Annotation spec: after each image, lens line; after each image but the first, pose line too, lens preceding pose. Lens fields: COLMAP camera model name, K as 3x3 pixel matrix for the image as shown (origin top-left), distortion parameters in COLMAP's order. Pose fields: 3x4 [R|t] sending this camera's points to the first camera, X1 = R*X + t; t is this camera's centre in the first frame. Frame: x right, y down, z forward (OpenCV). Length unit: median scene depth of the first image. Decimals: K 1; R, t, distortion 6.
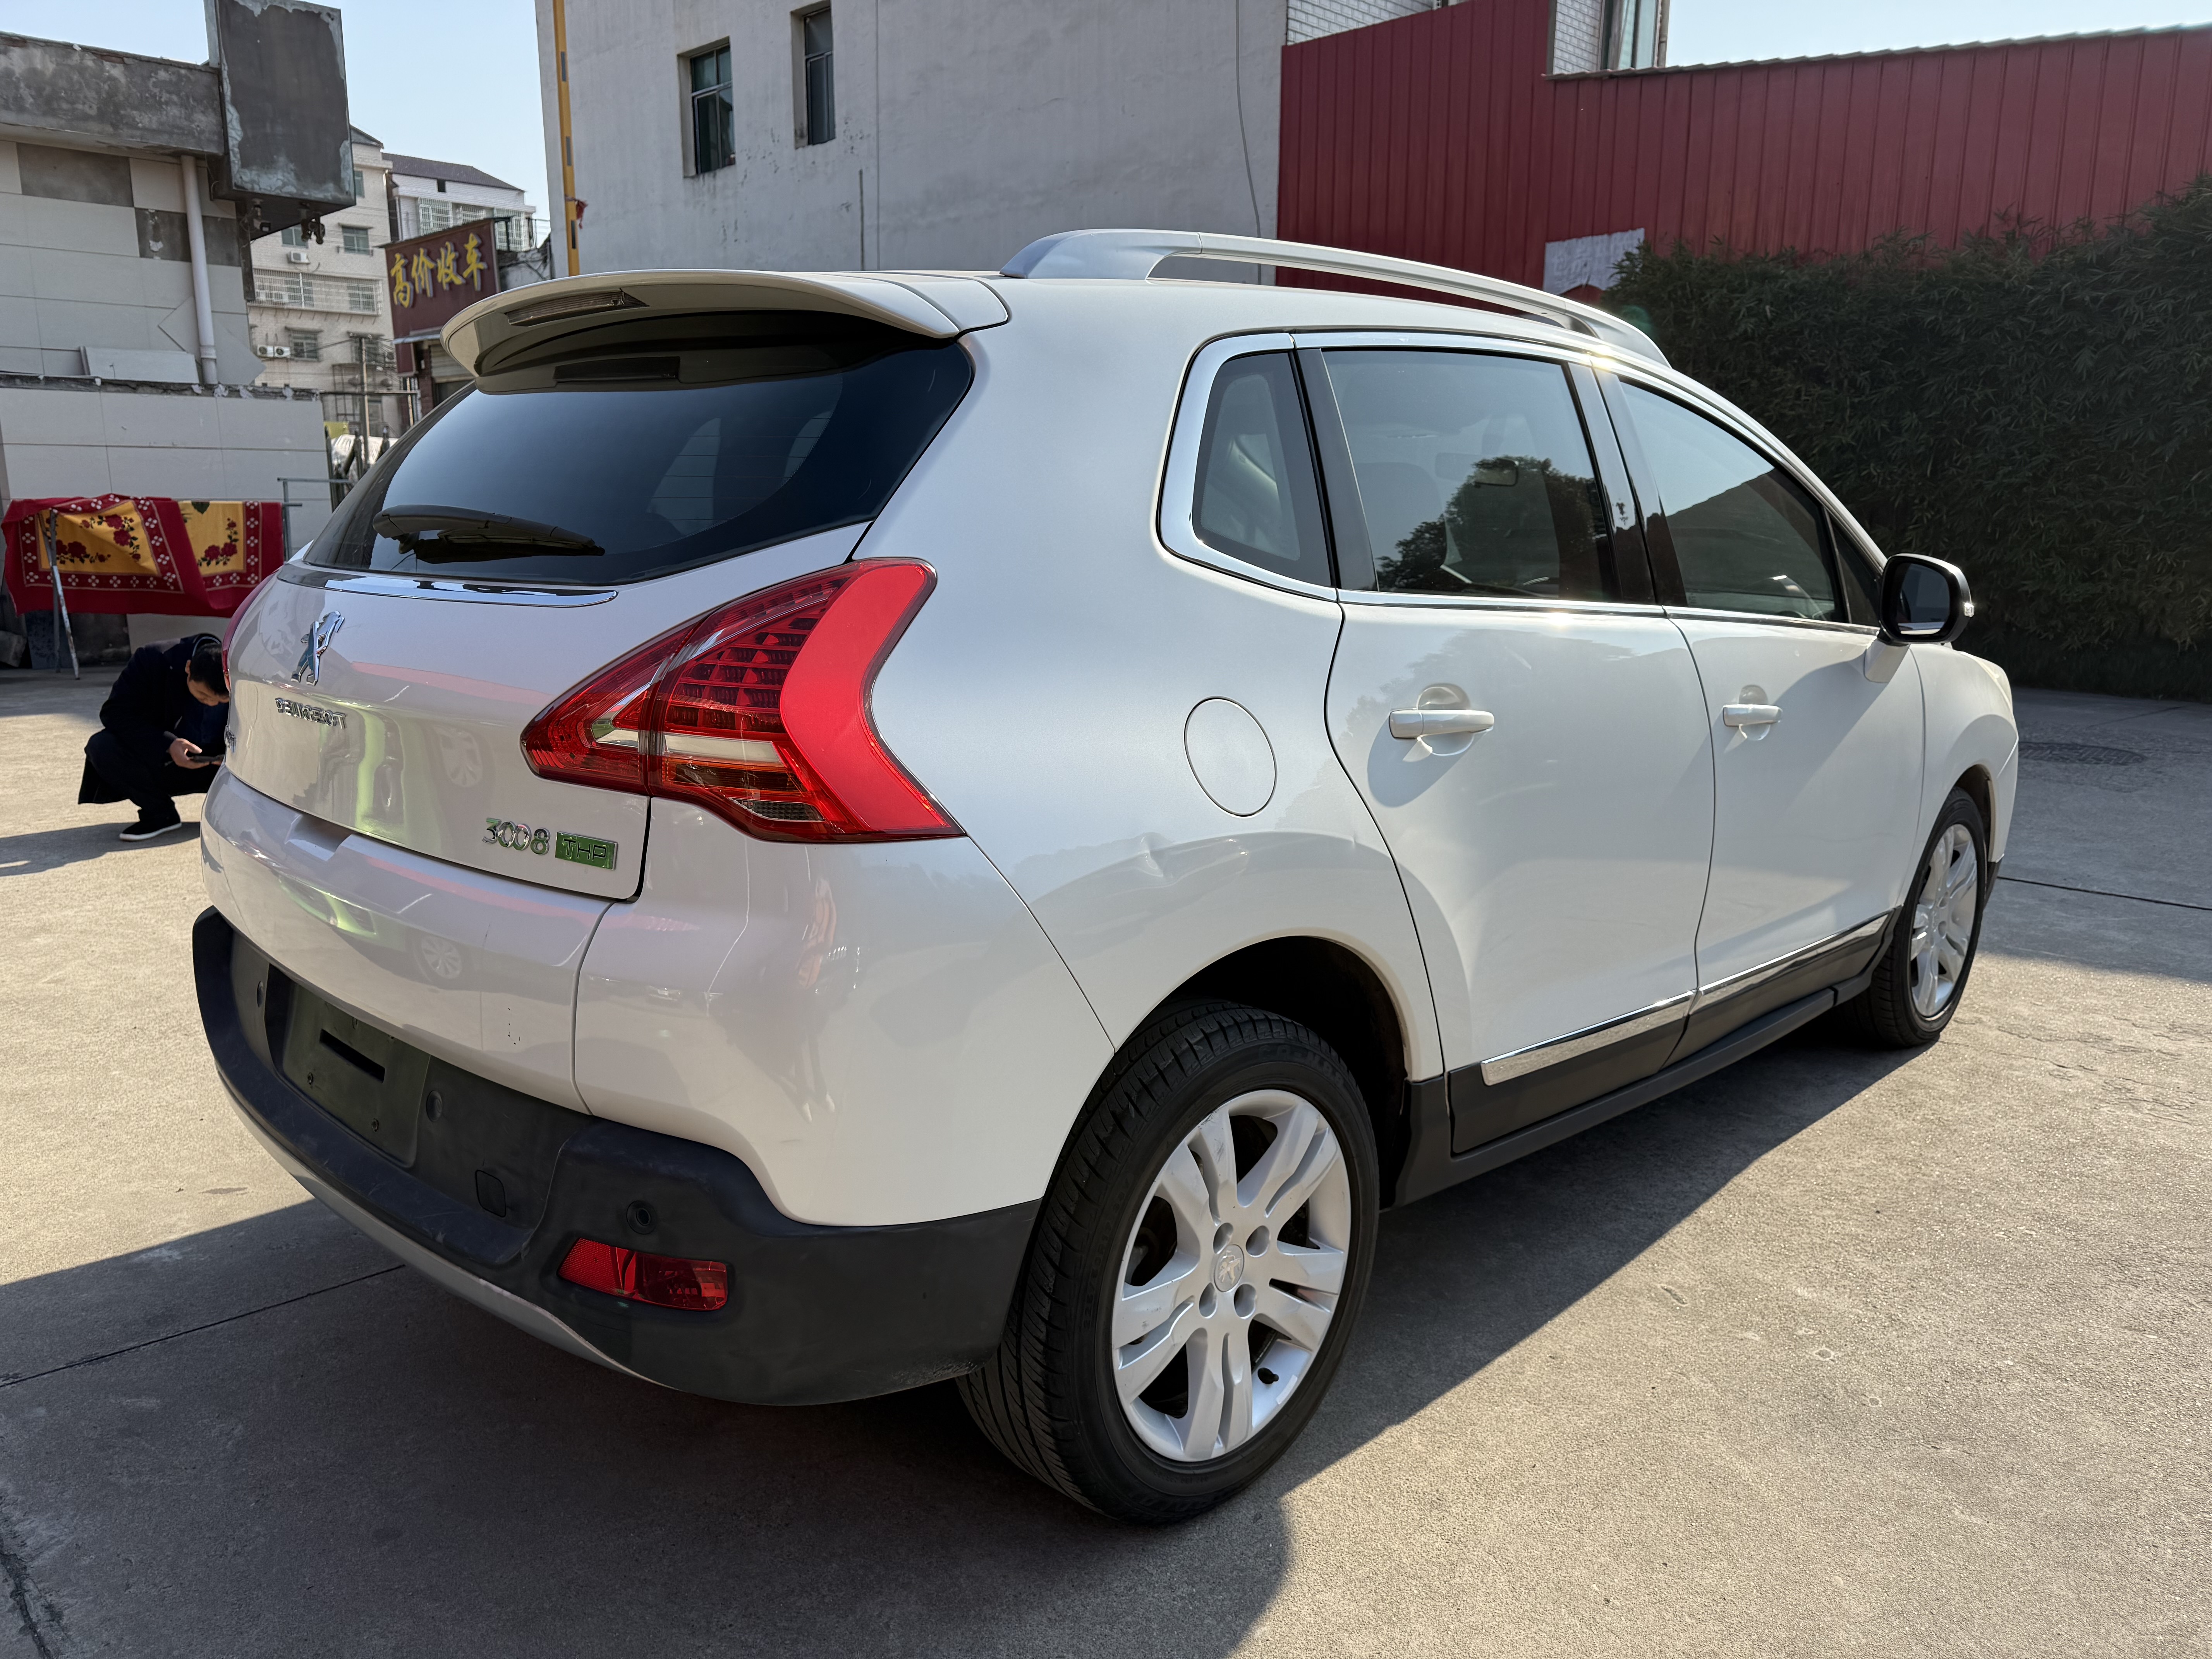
lens RADIAL K [[1555.3, 0, 1113.4], [0, 1555.3, 835.1], [0, 0, 1]] dist [0.001158, -0.016426]
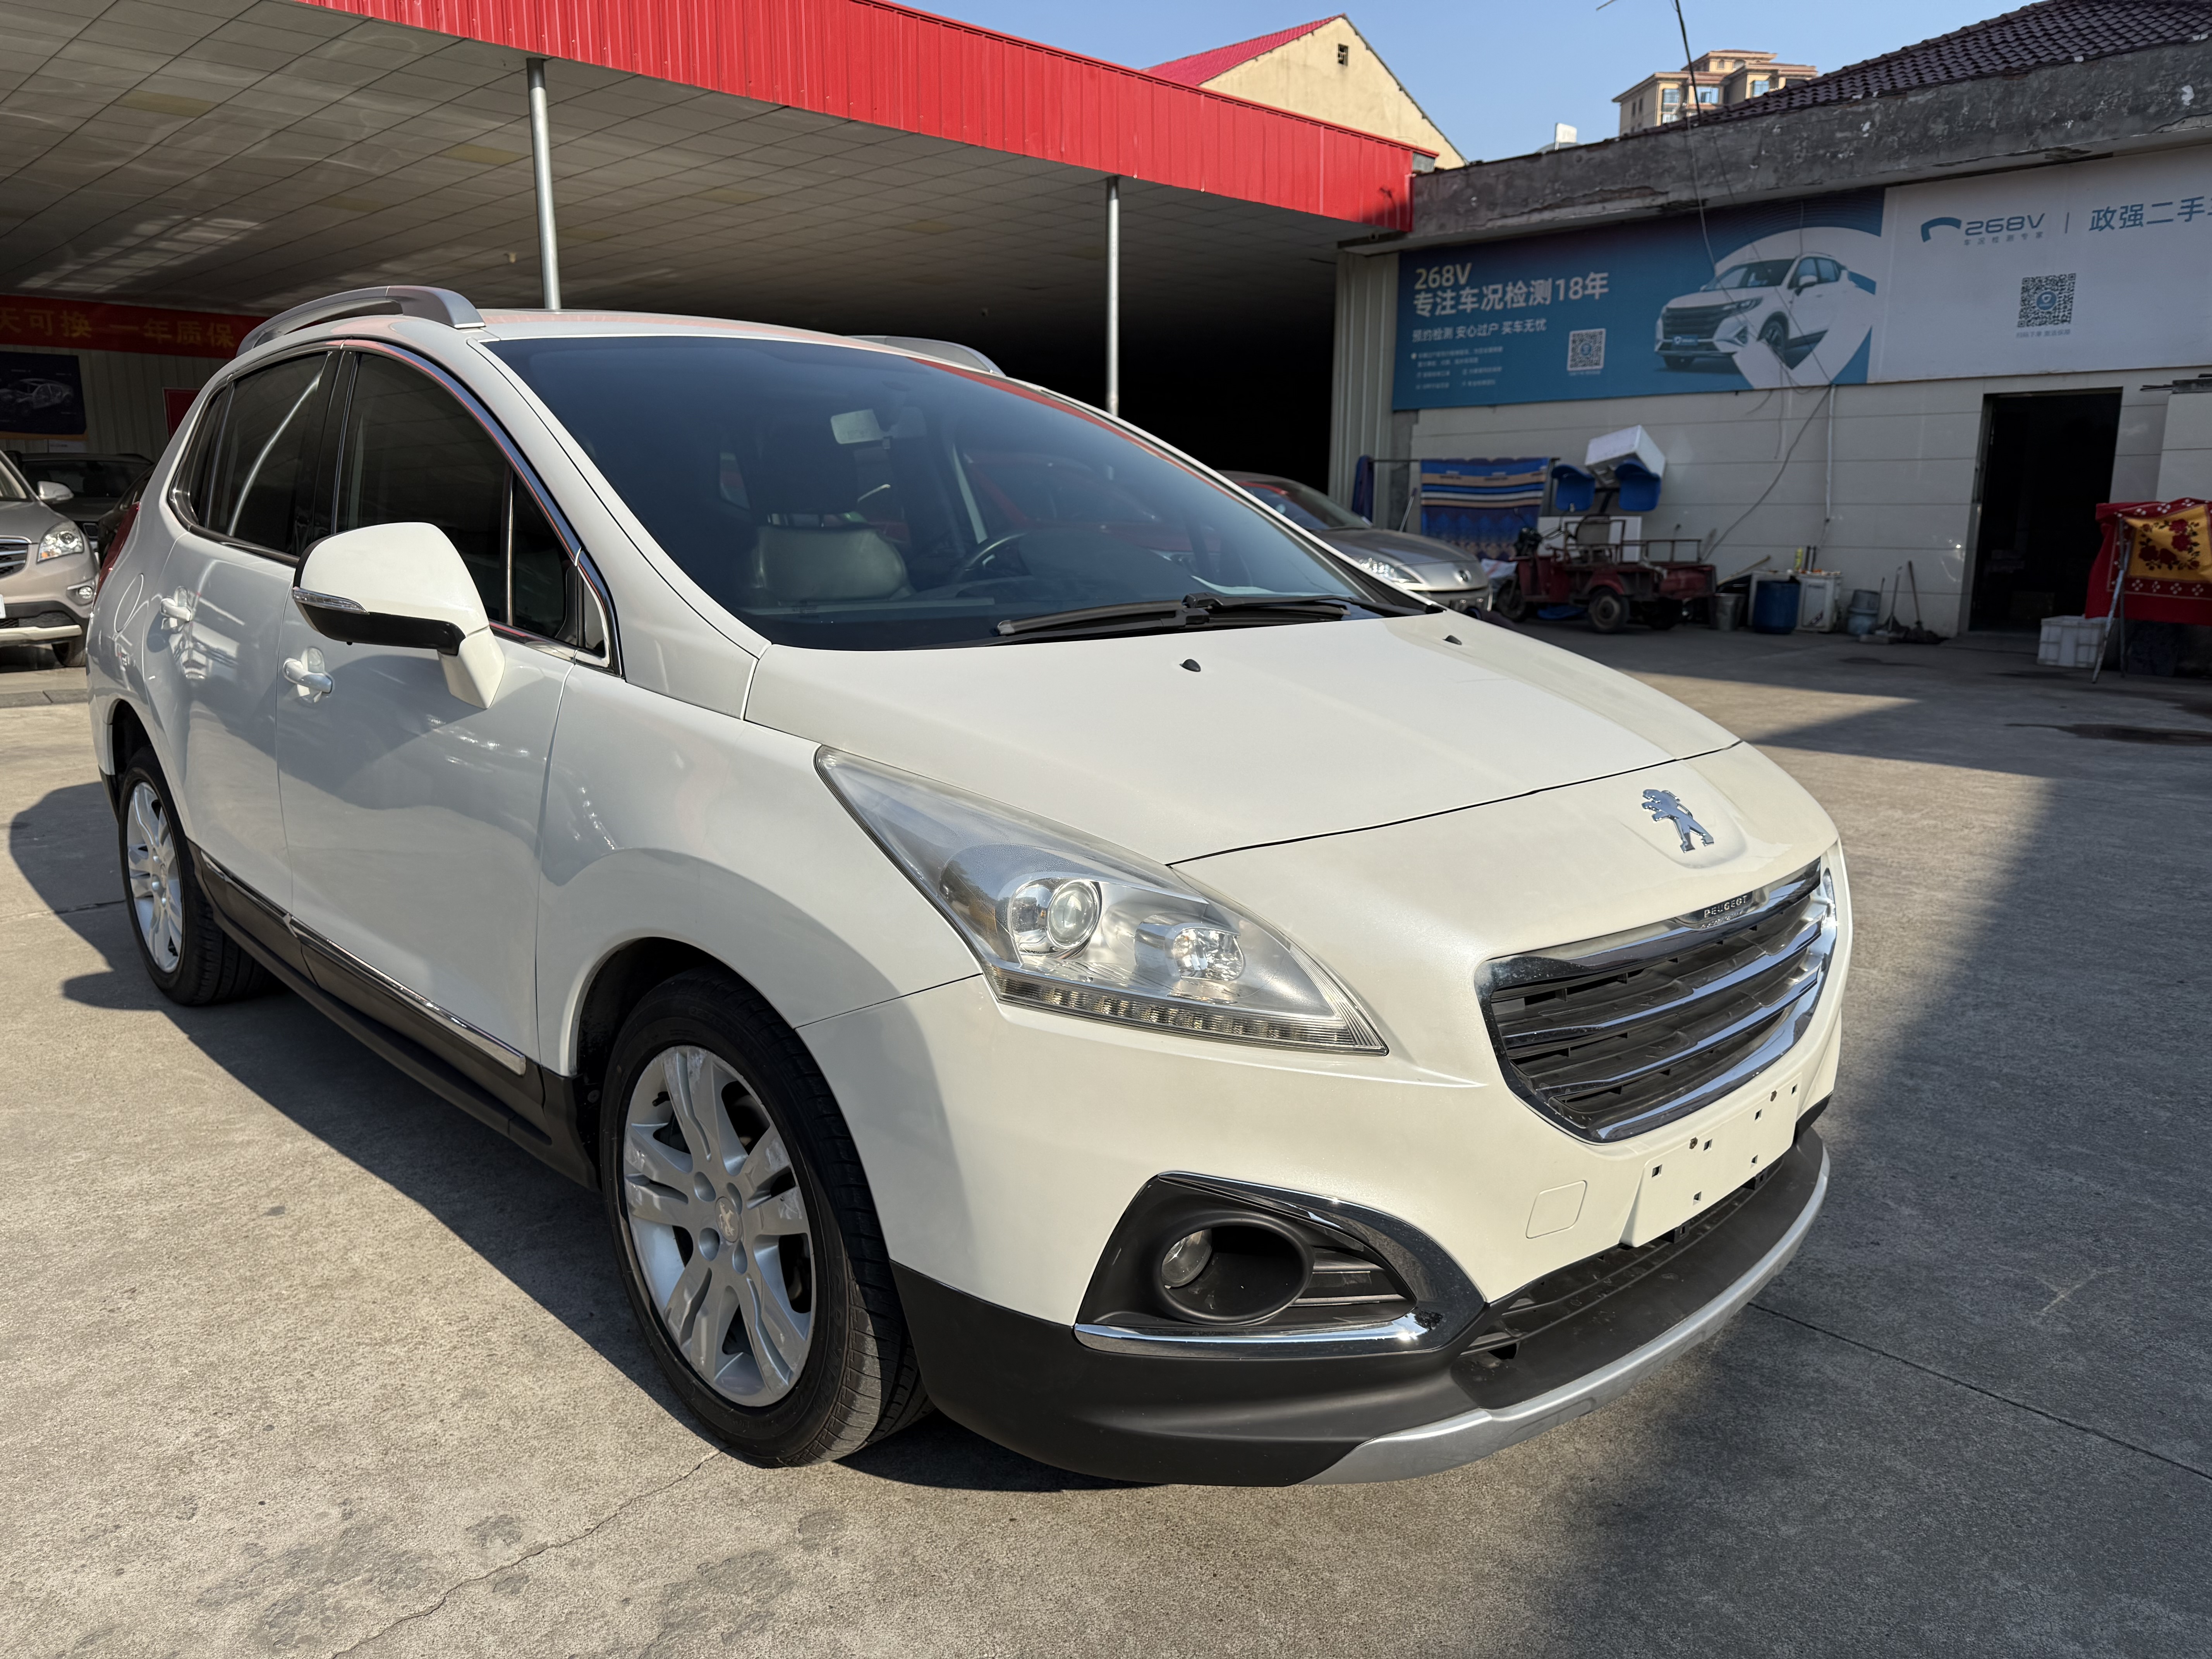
lens RADIAL K [[1555.3, 0, 1113.4], [0, 1555.3, 835.1], [0, 0, 1]] dist [0.001158, -0.016426]
pose [[-0.004086, 0.191601, -0.981464, 0.290898], [-0.201479, 0.961187, 0.188482, -0.056791], [0.979484, 0.198515, 0.034676, 0.307148]]
